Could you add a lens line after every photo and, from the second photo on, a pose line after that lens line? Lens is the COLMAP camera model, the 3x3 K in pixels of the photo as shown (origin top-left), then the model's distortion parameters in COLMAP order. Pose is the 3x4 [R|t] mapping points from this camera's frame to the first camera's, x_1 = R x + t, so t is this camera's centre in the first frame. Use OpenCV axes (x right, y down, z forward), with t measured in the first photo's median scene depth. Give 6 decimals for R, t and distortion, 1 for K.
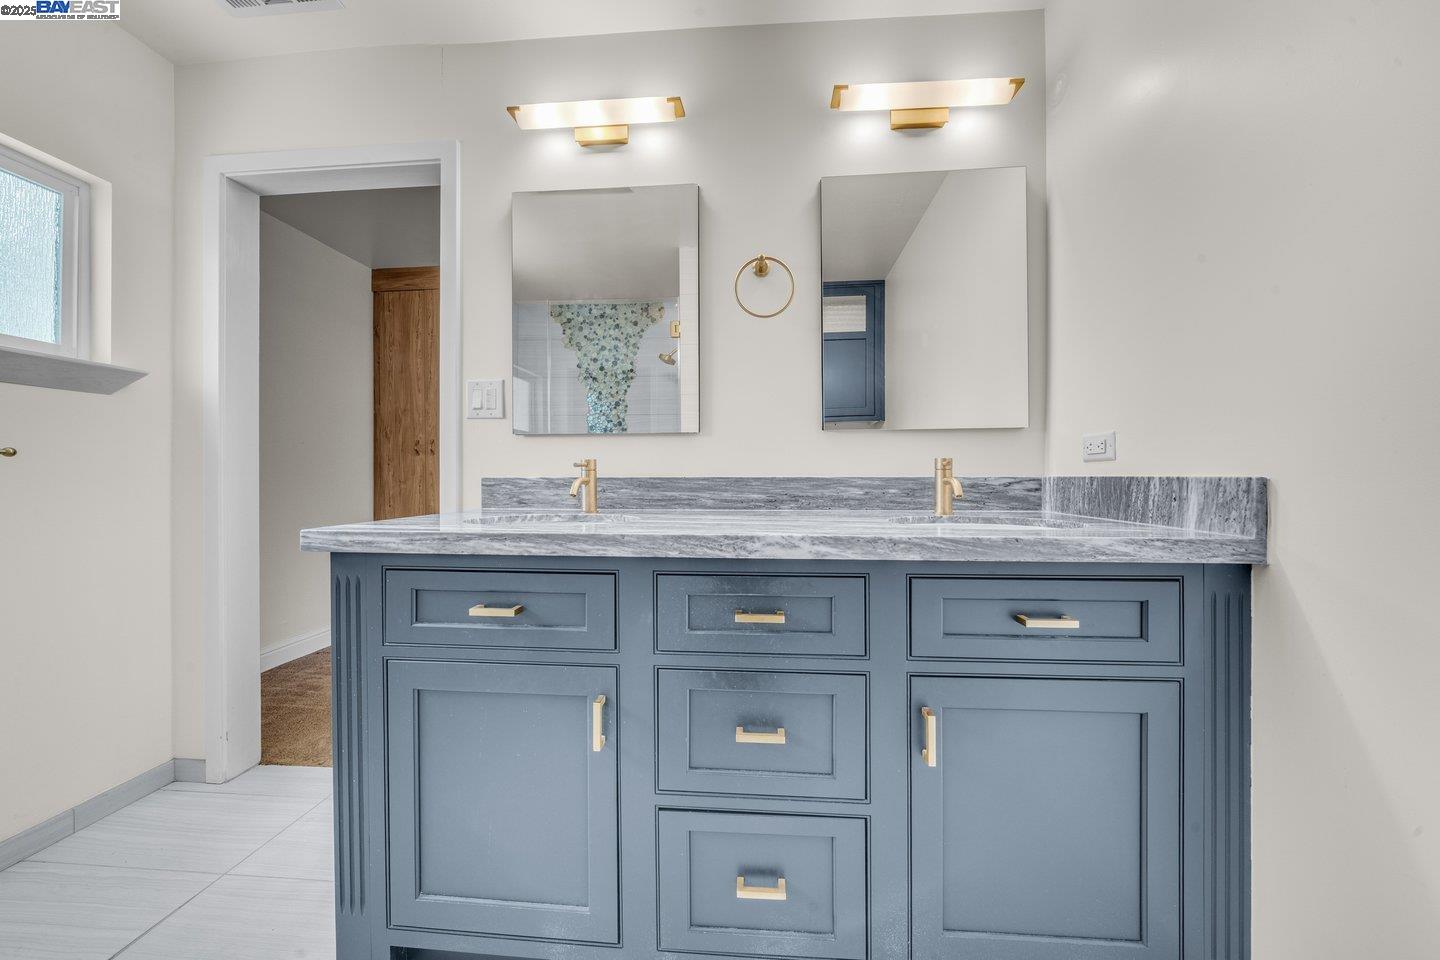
lens RADIAL K [[495.6, 0, 712.2], [0, 495.6, 472.0], [0, 0, 1]] dist [-0.004240, 0.000070]
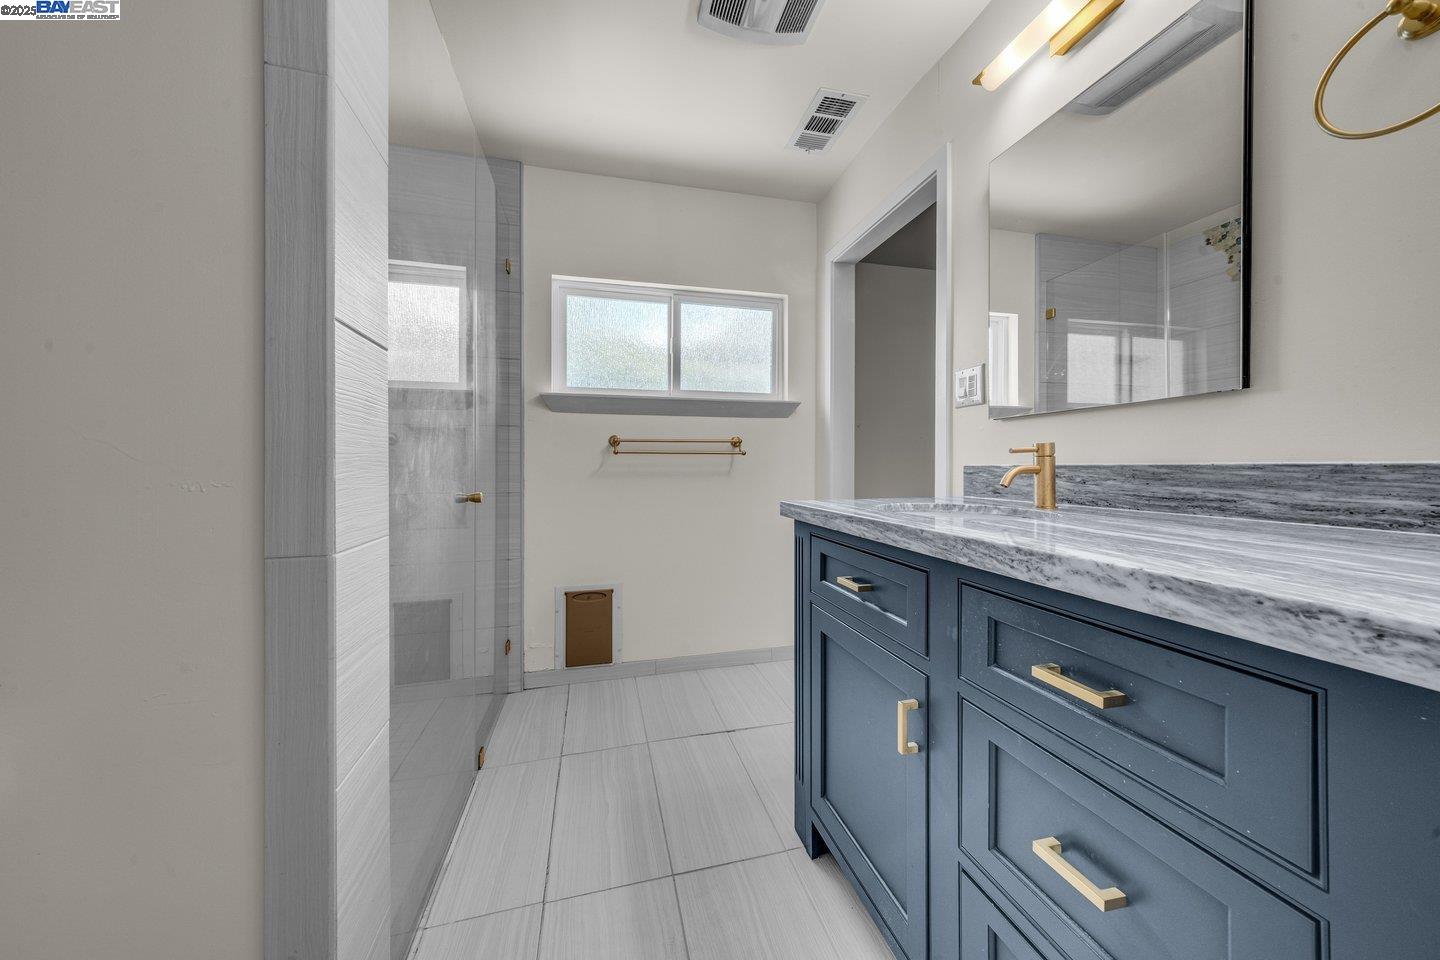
lens RADIAL K [[485.4, 0, 723.7], [0, 485.4, 466.7], [0, 0, 1]] dist [0.001763, 0.000118]
pose [[0.339989, 0.000195, -0.940430, 0.344350], [0.013340, 0.999898, 0.005030, 0.002568], [0.940335, -0.014256, 0.339951, 0.239889]]
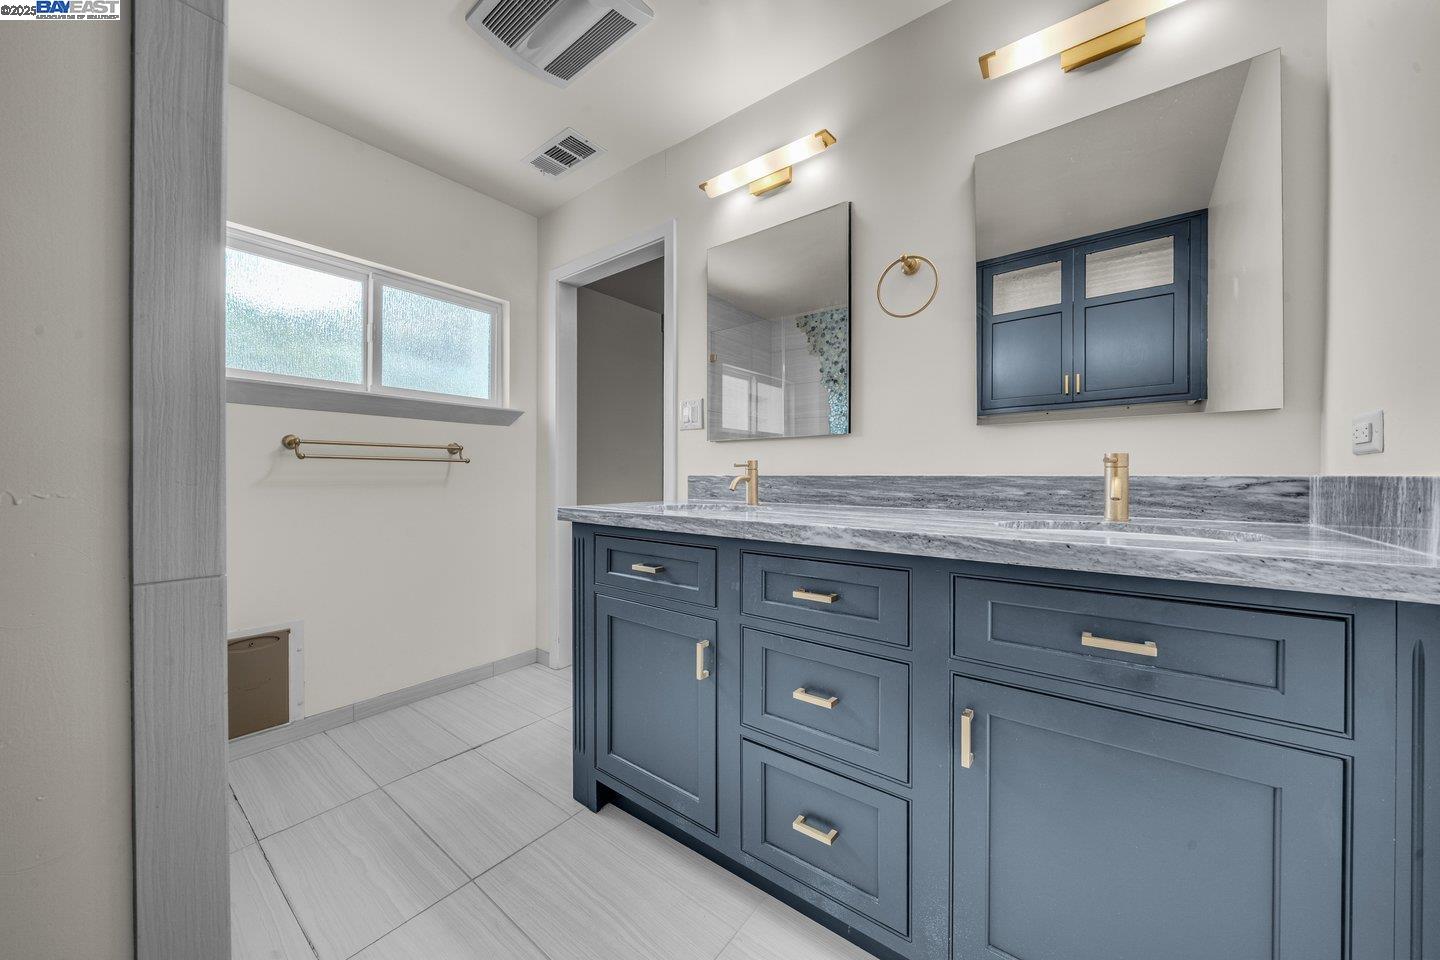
lens RADIAL K [[495.6, 0, 712.2], [0, 495.6, 472.0], [0, 0, 1]] dist [-0.004240, 0.000070]
pose [[0.840066, -0.000626, -0.542483, 0.340519], [0.002689, 0.999992, 0.003010, -0.001120], [0.542477, -0.003987, 0.840061, -0.066264]]
